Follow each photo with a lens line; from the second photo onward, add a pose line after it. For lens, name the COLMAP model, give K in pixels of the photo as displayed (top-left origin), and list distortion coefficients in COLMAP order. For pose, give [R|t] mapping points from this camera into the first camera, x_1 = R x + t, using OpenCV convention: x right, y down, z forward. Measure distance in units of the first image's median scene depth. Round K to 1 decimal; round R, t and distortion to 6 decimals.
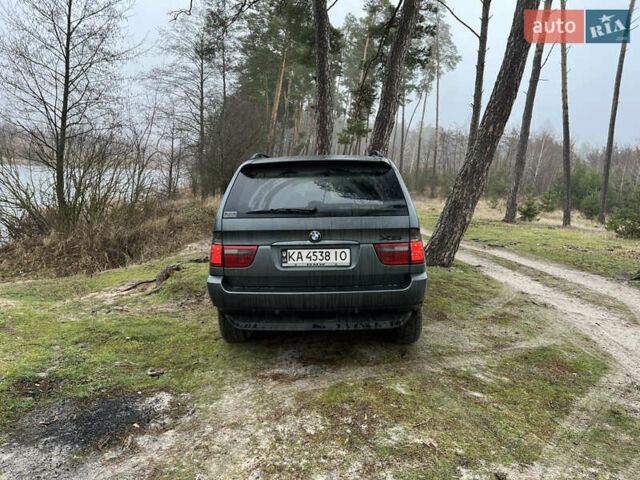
lens RADIAL K [[478.5, 0, 320.0], [0, 478.5, 240.0], [0, 0, 1]] dist [0.027067, -0.009905]
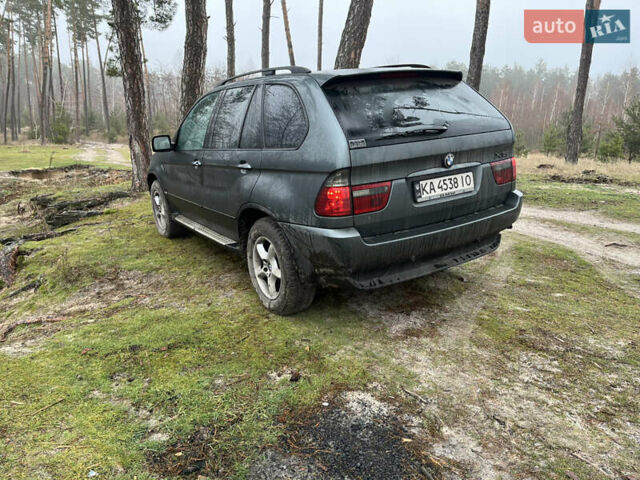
lens RADIAL K [[478.5, 0, 320.0], [0, 478.5, 240.0], [0, 0, 1]] dist [0.027067, -0.009905]
pose [[0.833401, -0.183683, 0.521251, -0.659024], [0.121704, 0.980997, 0.151107, -0.025860], [-0.539101, -0.062495, 0.839919, 0.397246]]
